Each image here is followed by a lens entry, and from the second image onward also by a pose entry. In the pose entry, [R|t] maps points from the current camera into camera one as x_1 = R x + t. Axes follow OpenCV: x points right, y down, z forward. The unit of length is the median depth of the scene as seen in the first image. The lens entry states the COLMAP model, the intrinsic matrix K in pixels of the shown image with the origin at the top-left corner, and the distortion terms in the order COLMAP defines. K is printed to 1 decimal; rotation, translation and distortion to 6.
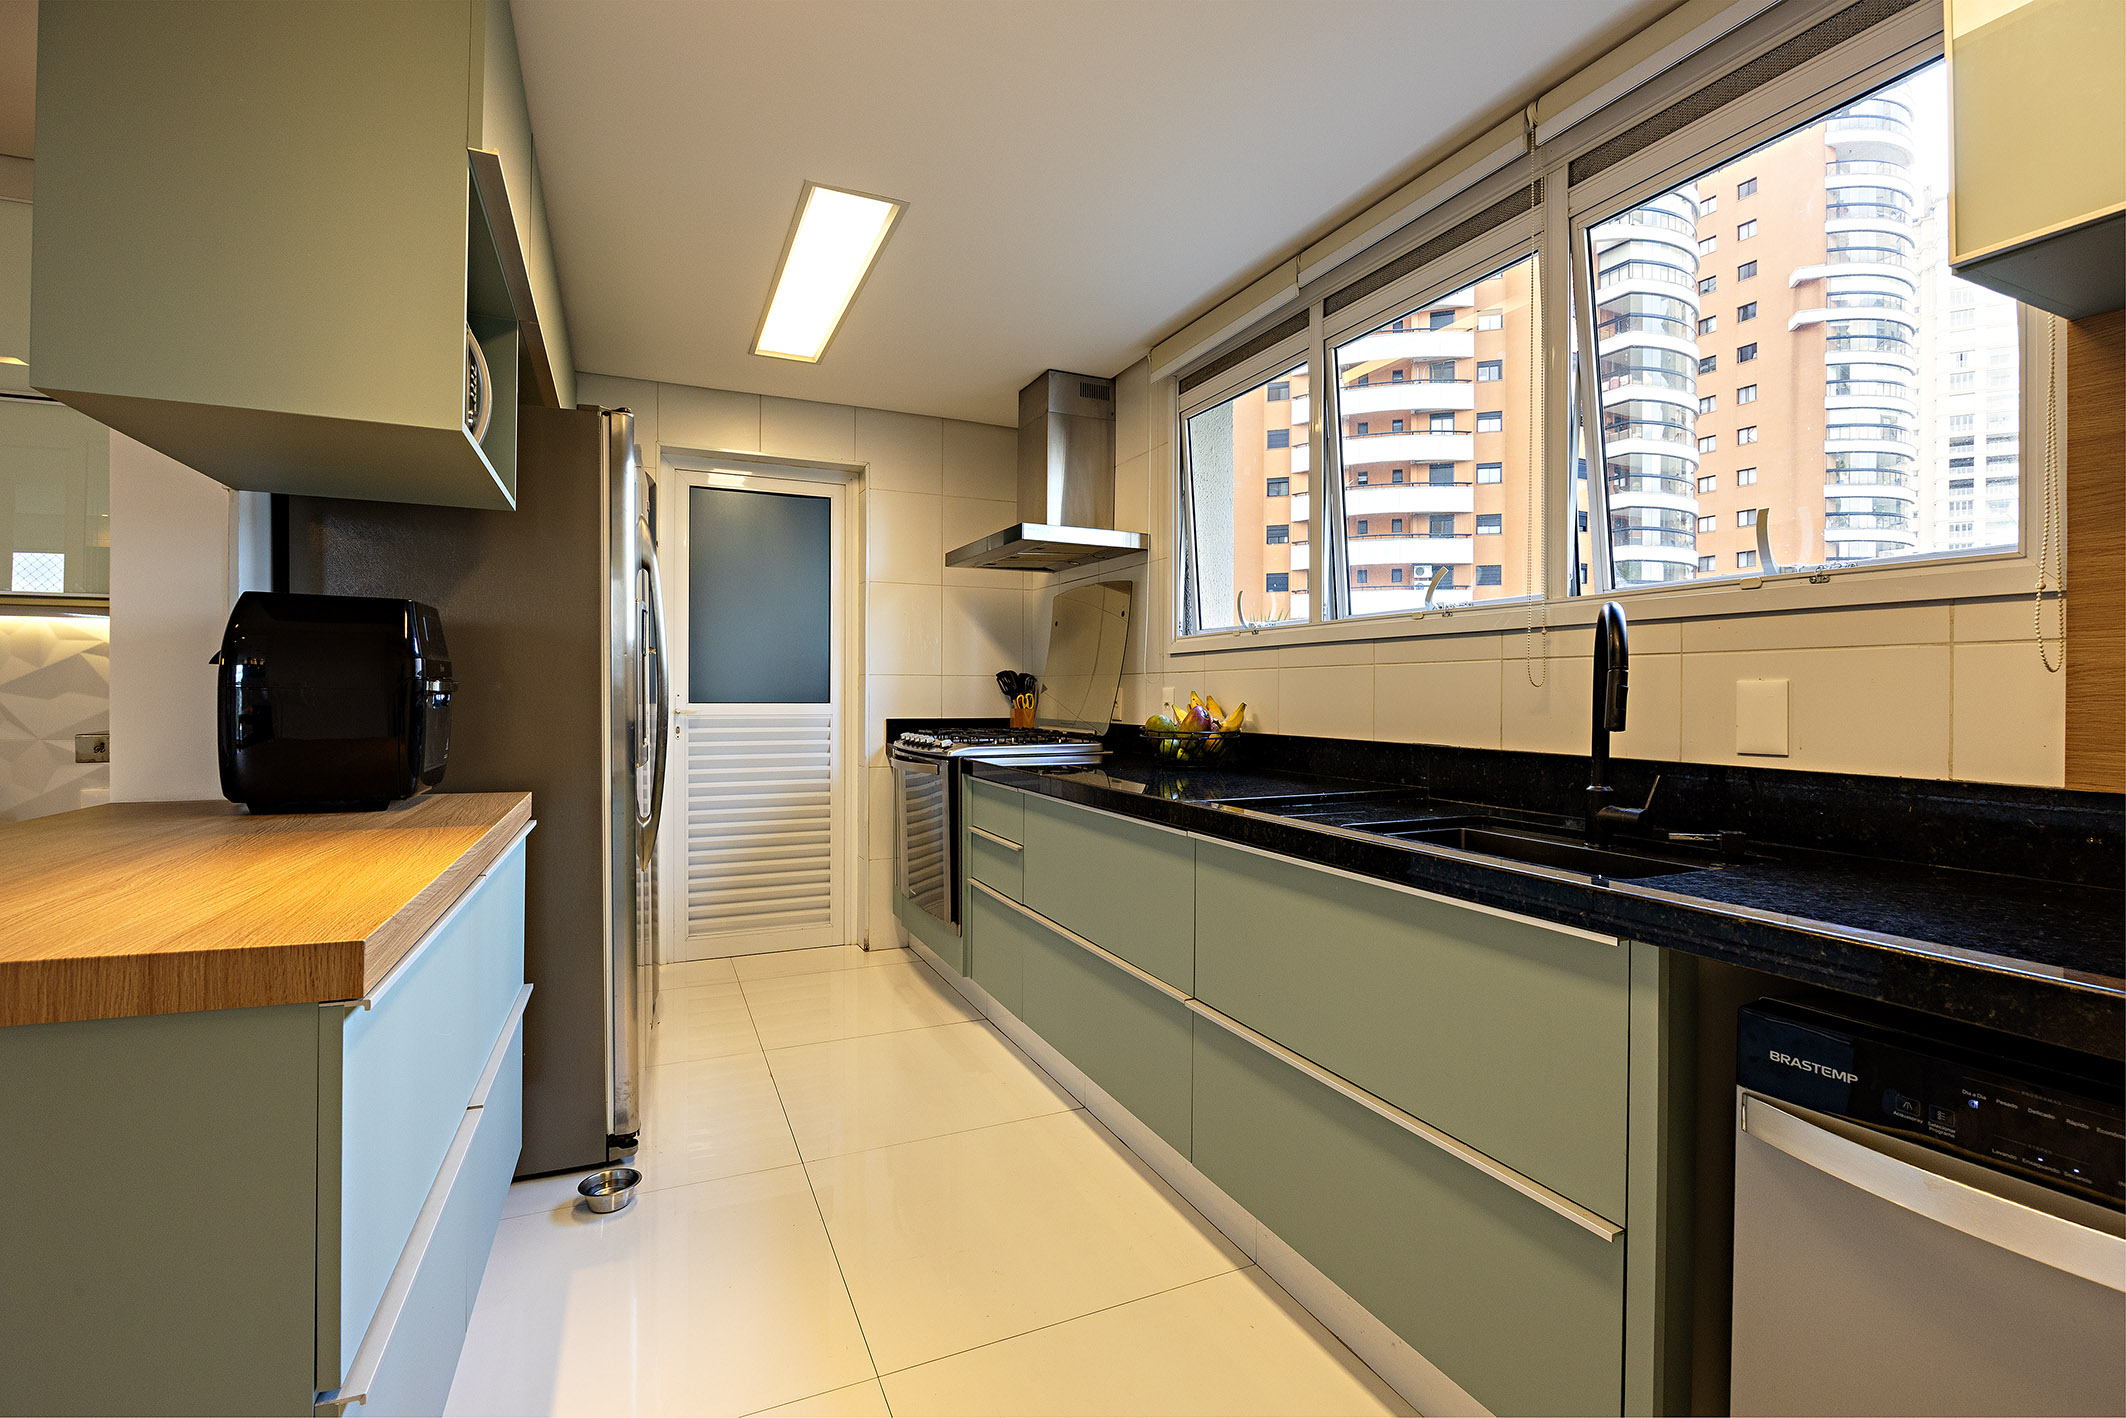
lens RADIAL K [[921.1, 0, 1079.4], [0, 921.1, 703.7], [0, 0, 1]] dist [-0.032625, 0.000037]
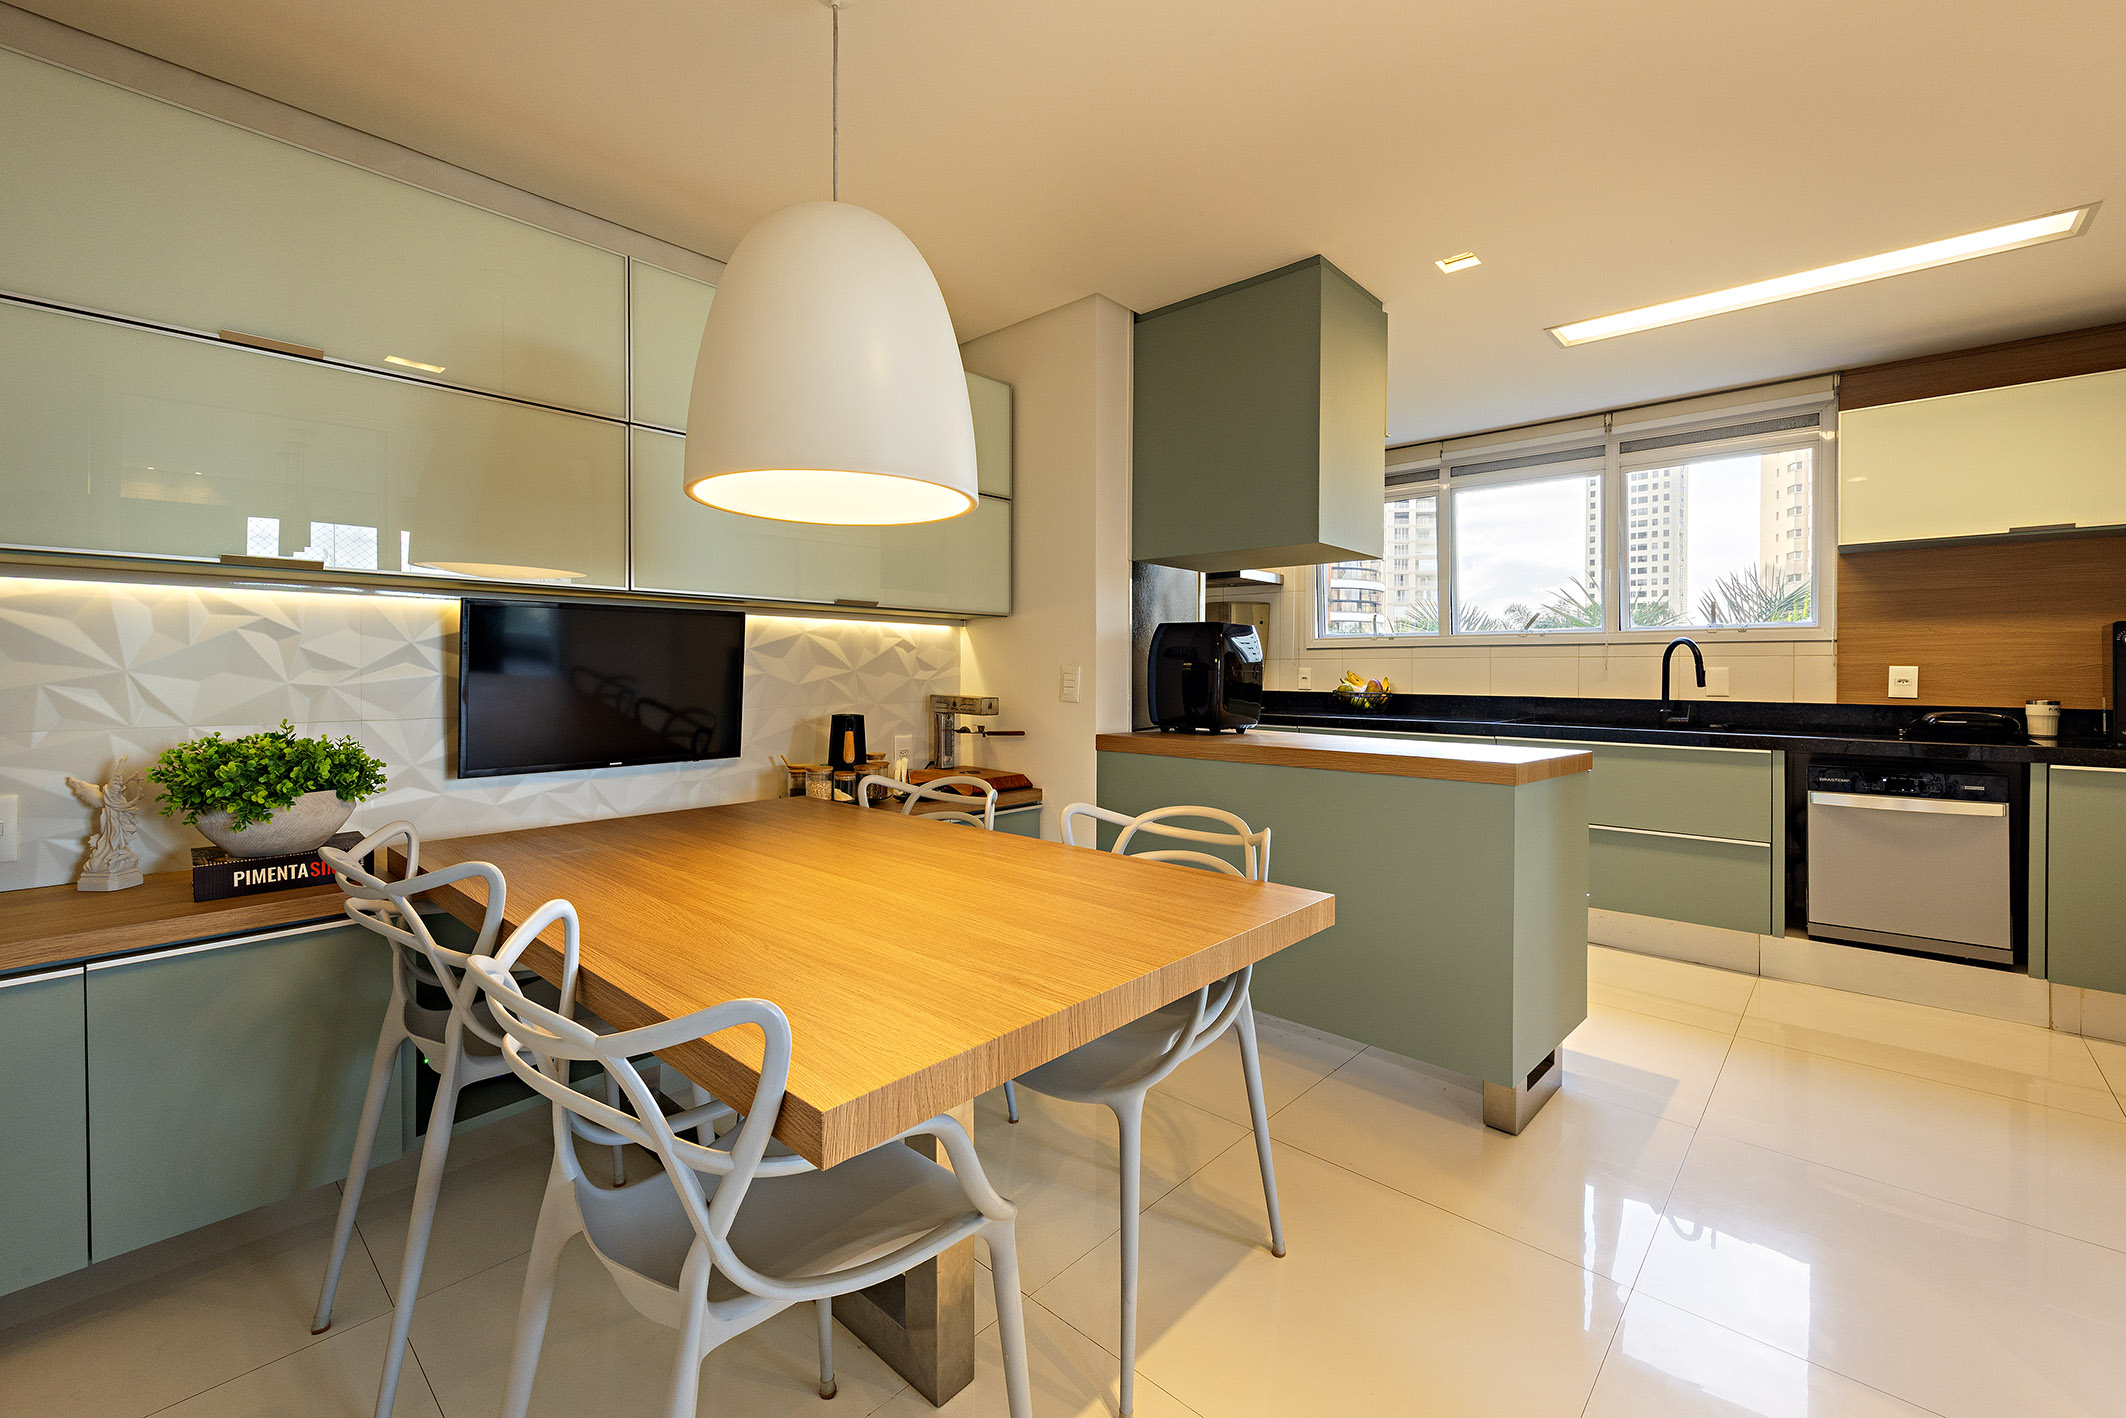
lens RADIAL K [[894.7, 0, 1005.9], [0, 894.7, 672.9], [0, 0, 1]] dist [0.003350, 0.002498]
pose [[0.921426, -0.001194, 0.388551, -1.331991], [0.003525, 0.999980, -0.005284, -0.002840], [-0.388537, 0.006238, 0.921412, -0.372095]]
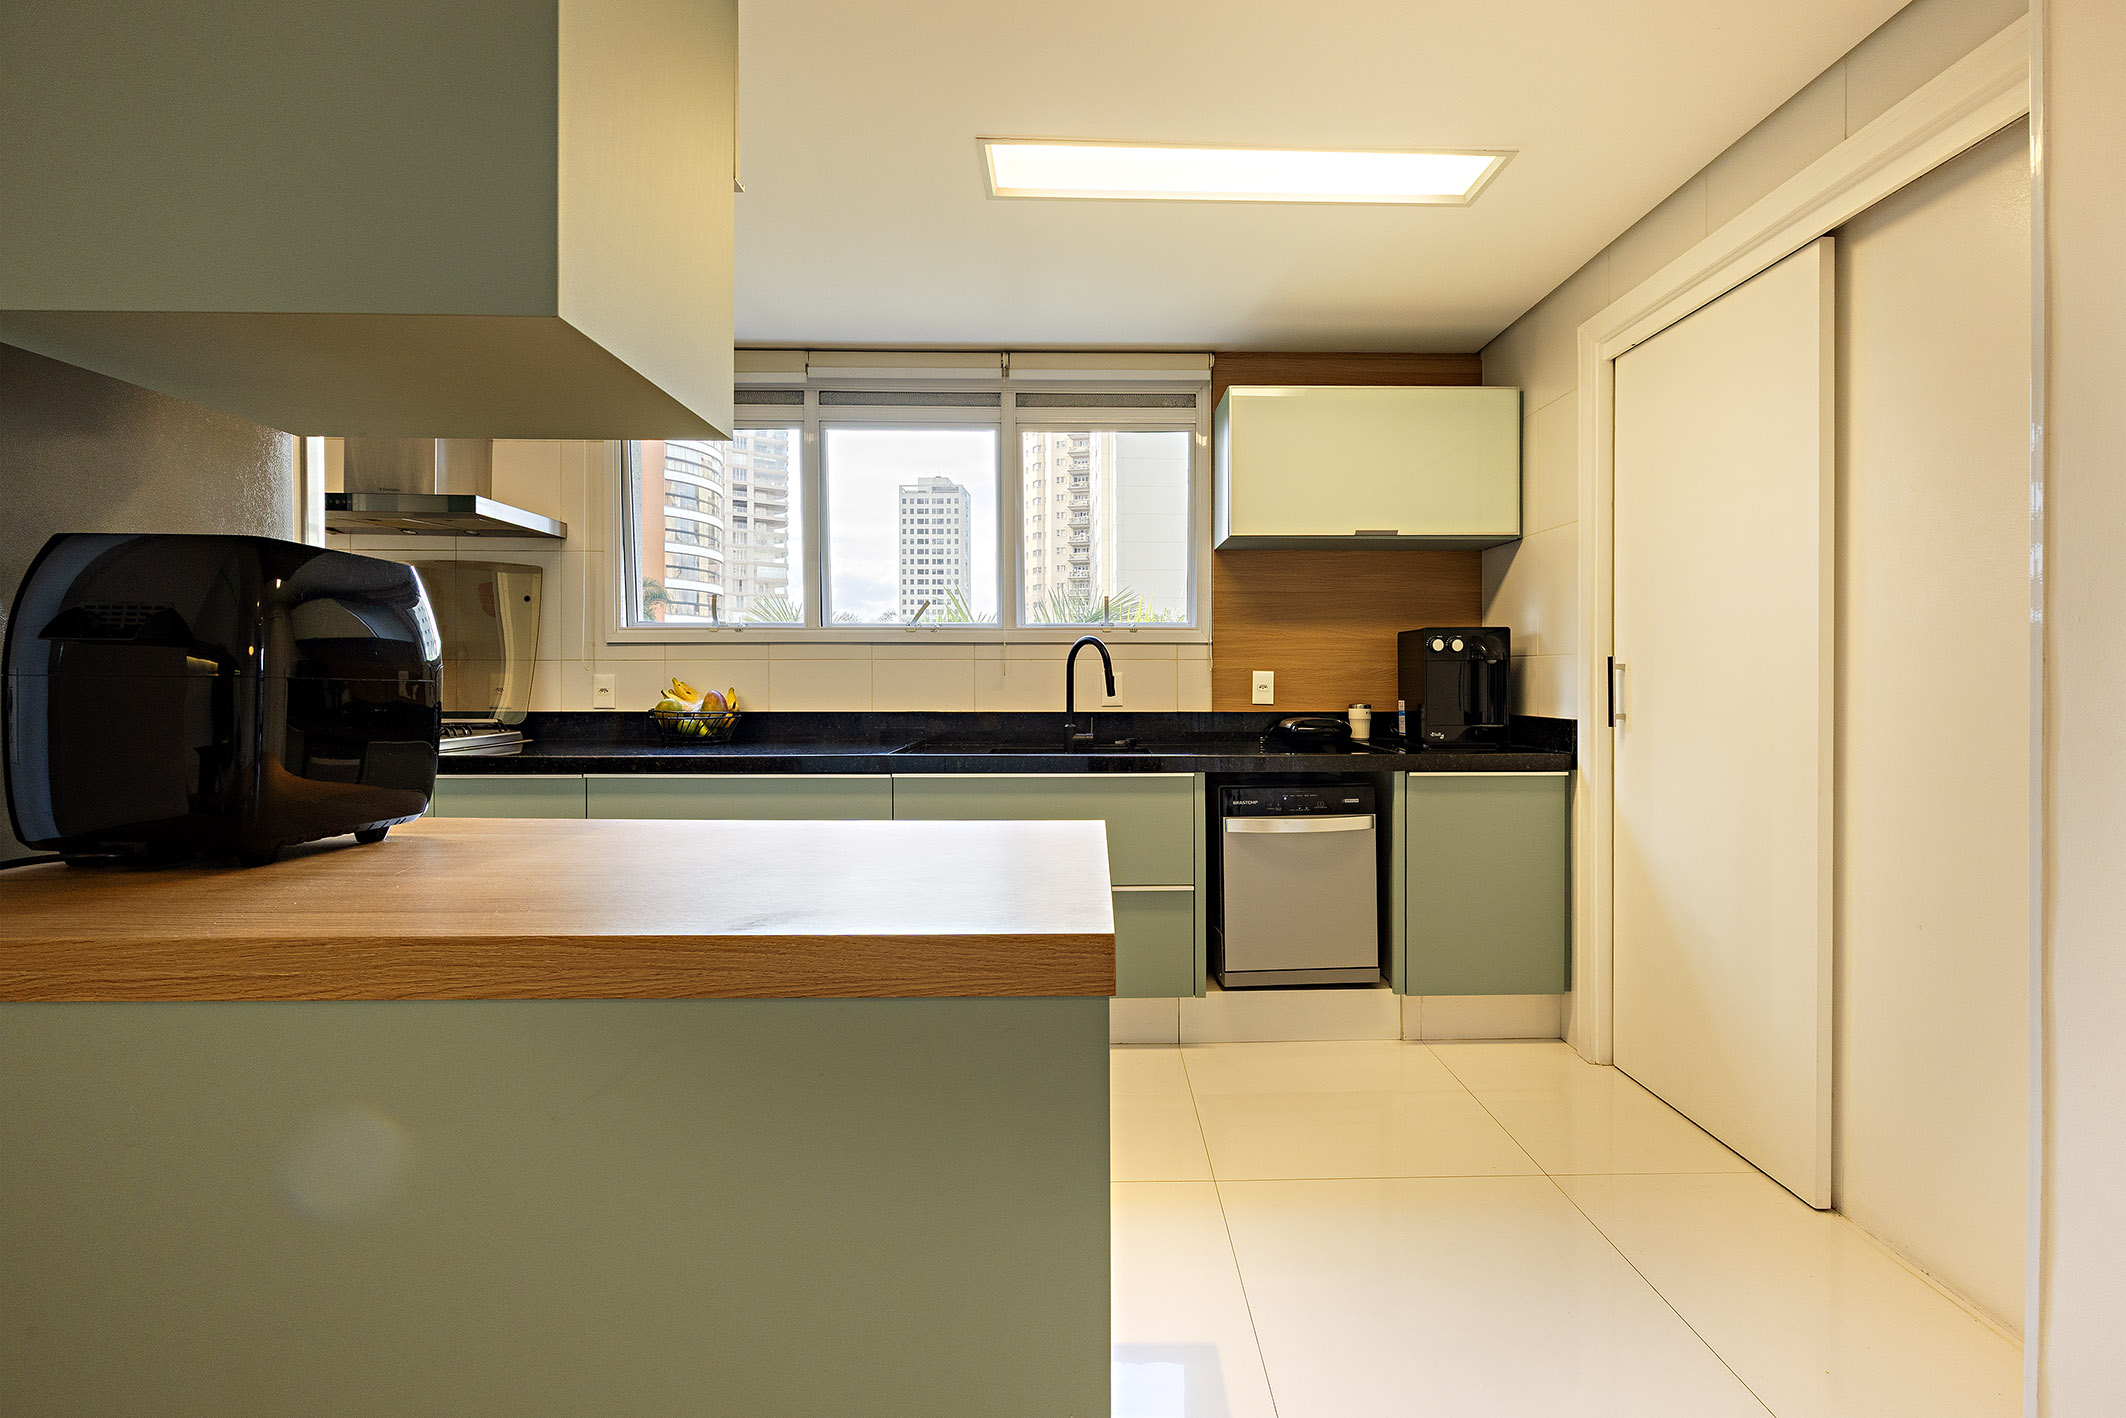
lens RADIAL K [[894.7, 0, 1079.5], [0, 894.7, 687.7], [0, 0, 1]] dist [0.003350, 0.002498]
pose [[0.383311, -0.013337, 0.923523, -0.826236], [0.011586, 0.999887, 0.009631, -0.007351], [-0.923547, 0.007008, 0.383422, 0.131187]]
